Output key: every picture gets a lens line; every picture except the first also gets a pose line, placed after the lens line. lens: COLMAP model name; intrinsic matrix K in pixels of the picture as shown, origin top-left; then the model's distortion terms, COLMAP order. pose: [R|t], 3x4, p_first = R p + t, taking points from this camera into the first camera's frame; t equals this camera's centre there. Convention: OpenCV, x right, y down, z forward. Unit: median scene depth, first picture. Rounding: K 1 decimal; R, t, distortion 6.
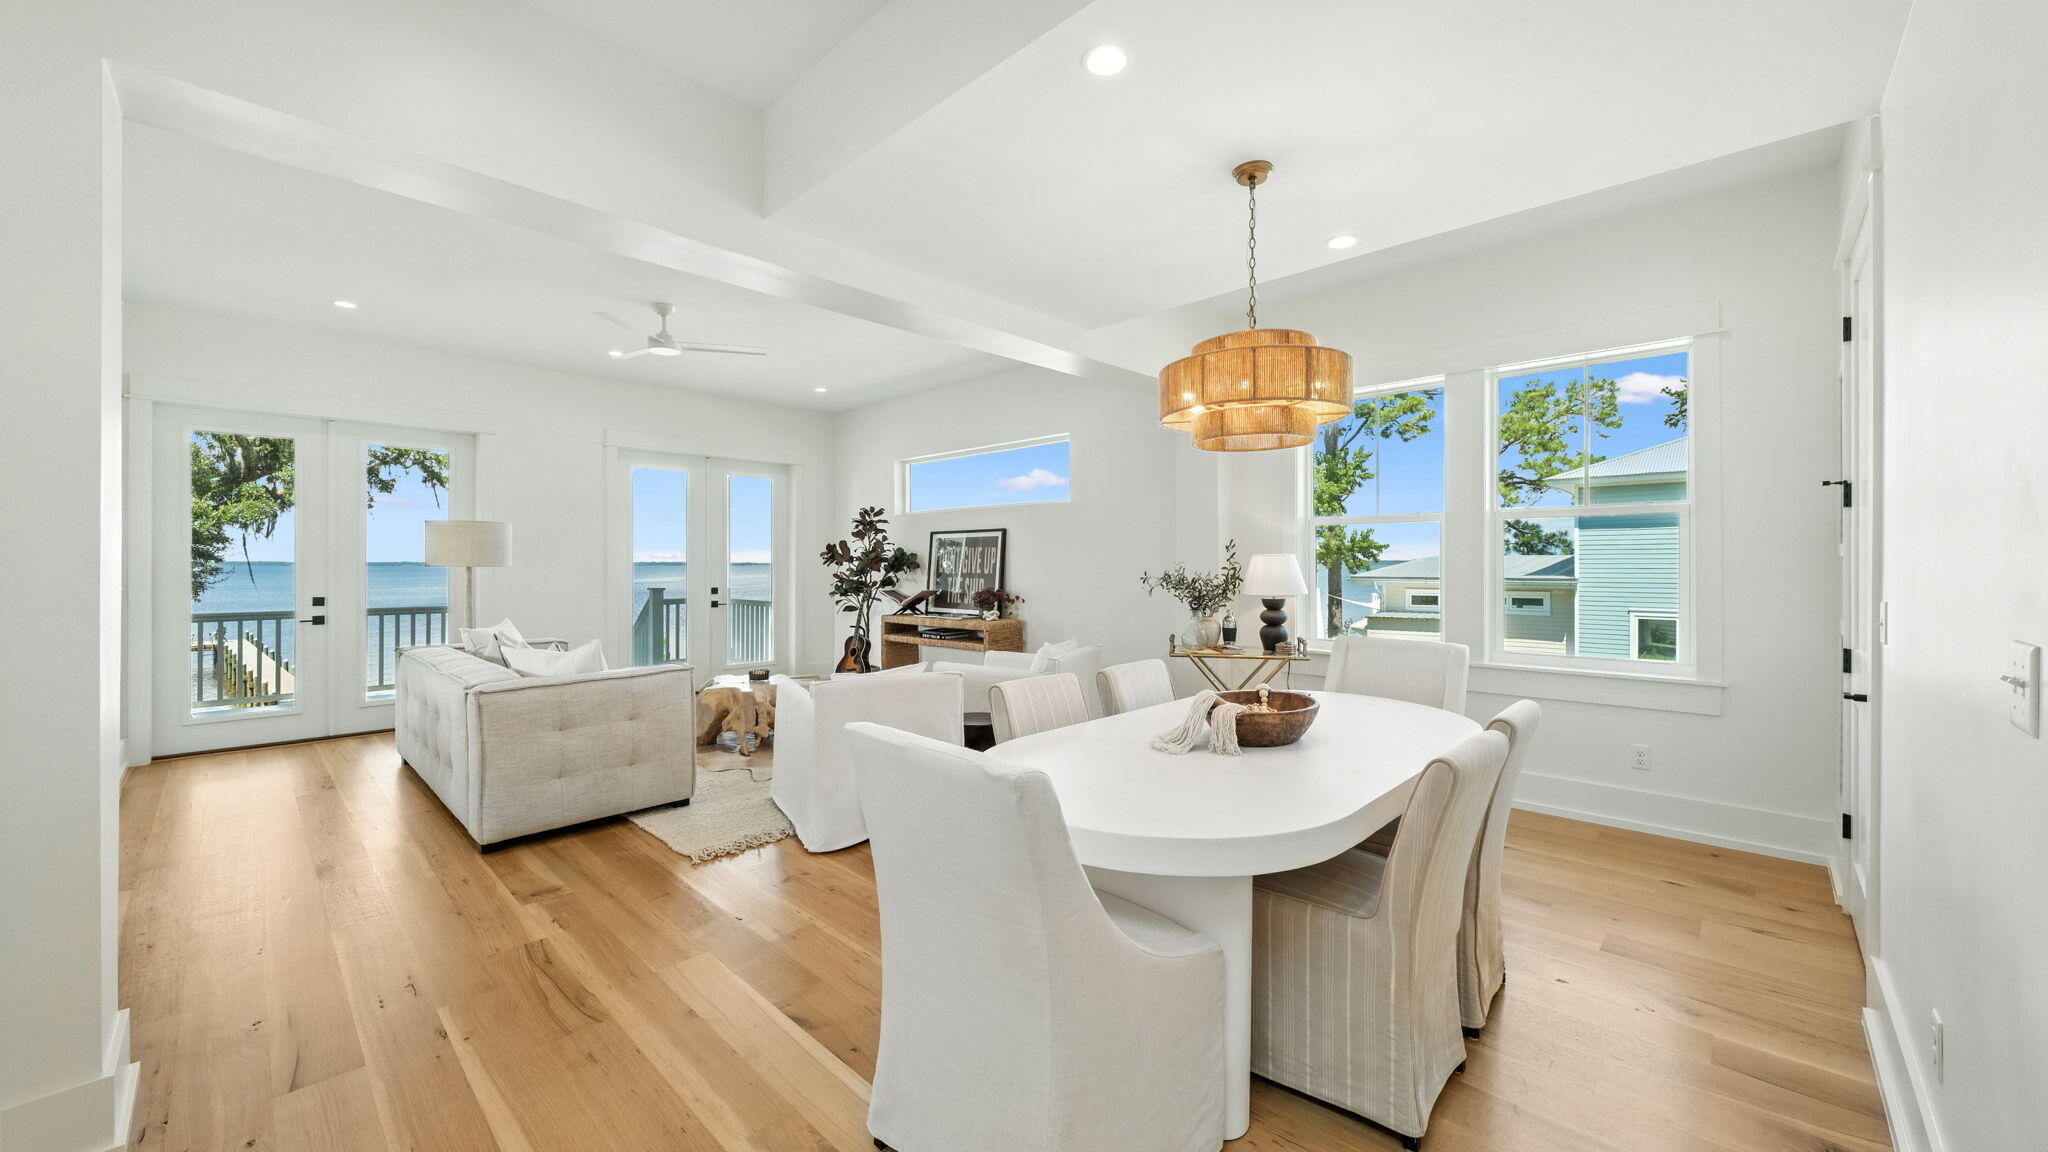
lens RADIAL K [[837.2, 0, 1031.2], [0, 837.2, 565.4], [0, 0, 1]] dist [-0.001841, -0.000232]
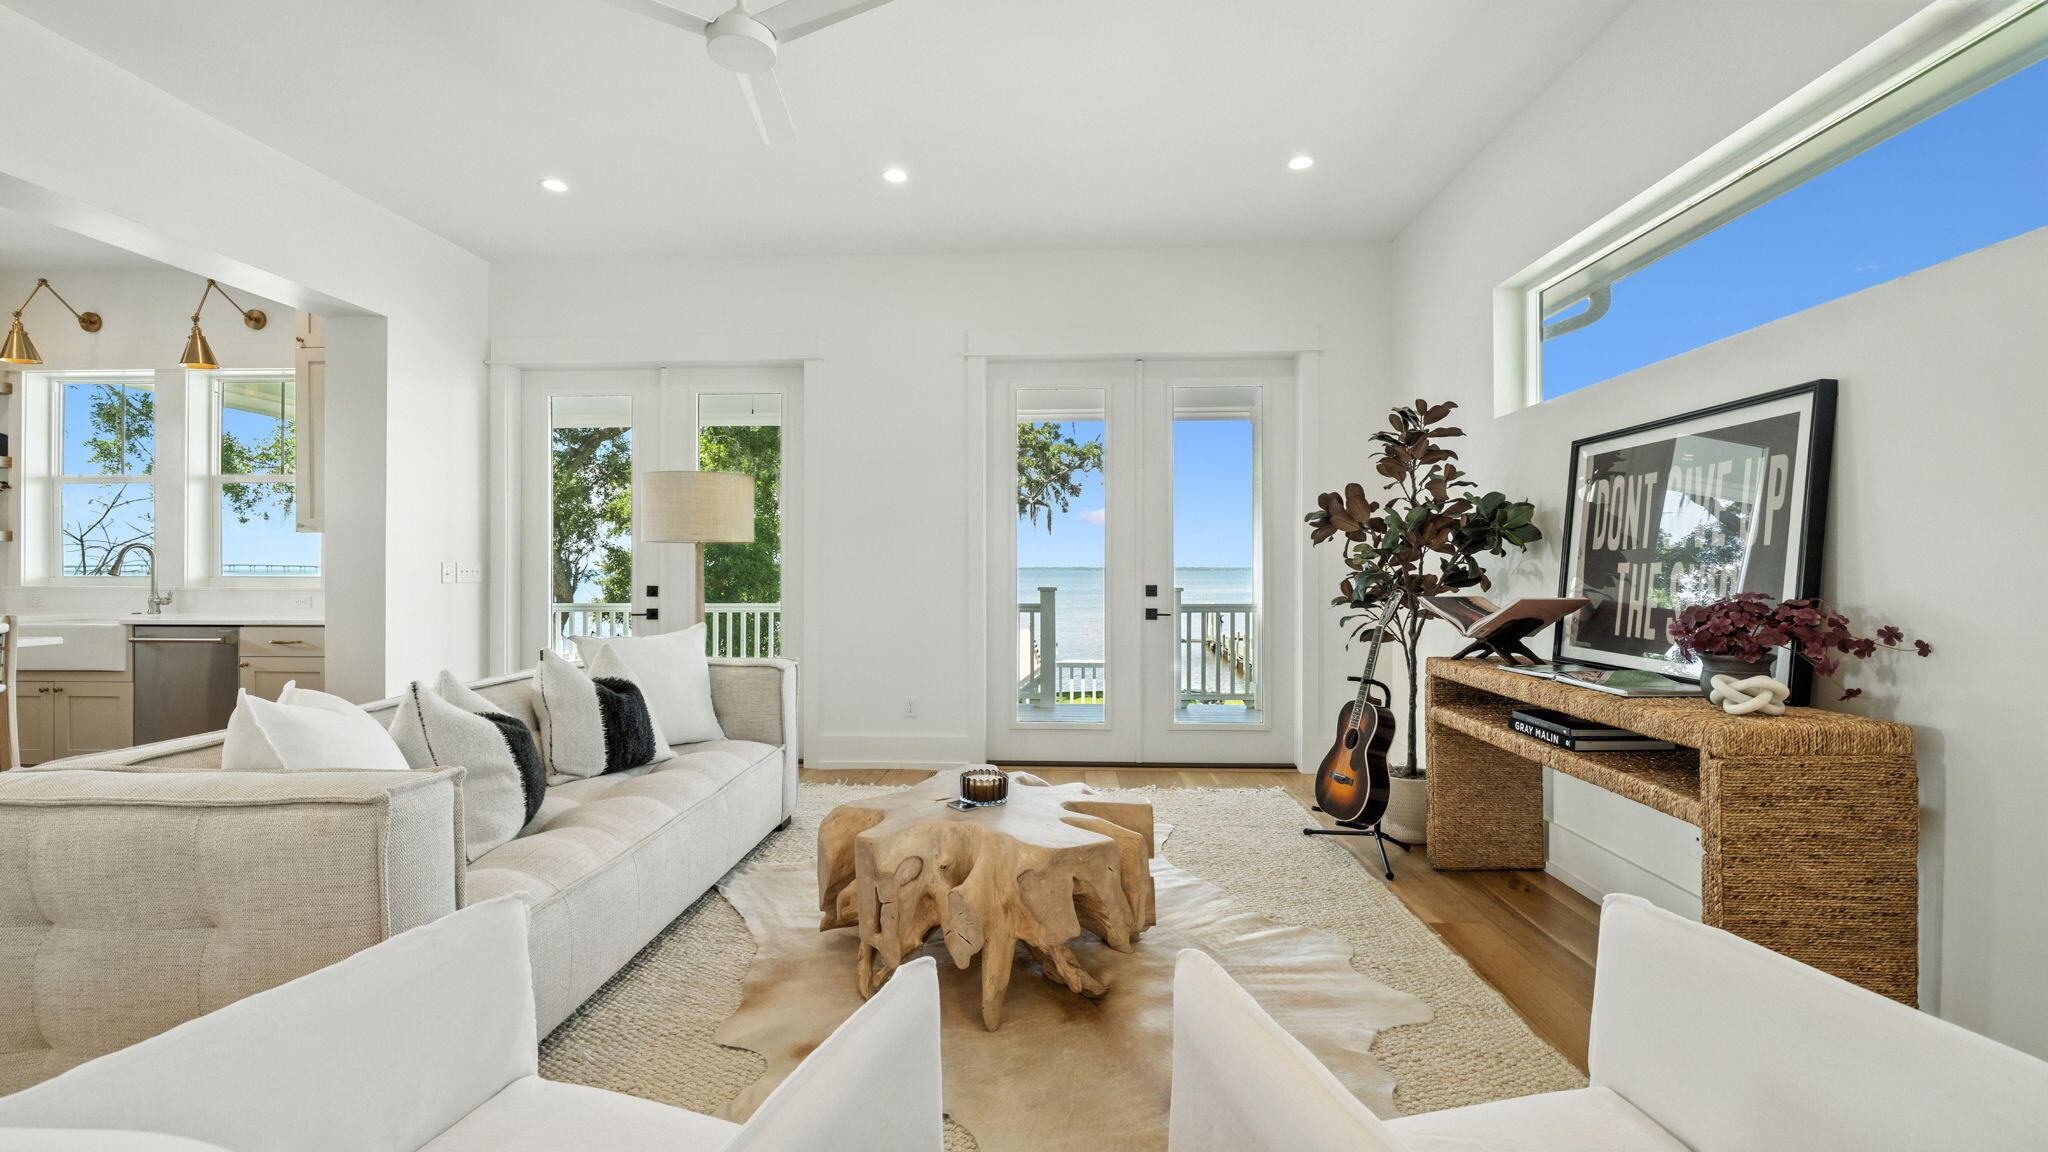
lens RADIAL K [[837.2, 0, 1031.2], [0, 837.2, 565.4], [0, 0, 1]] dist [-0.001841, -0.000232]
pose [[0.640241, -0.005024, -0.768158, 0.010539], [-0.001838, 0.999966, -0.008072, 0.018327], [0.768172, 0.006580, 0.640210, 0.584023]]
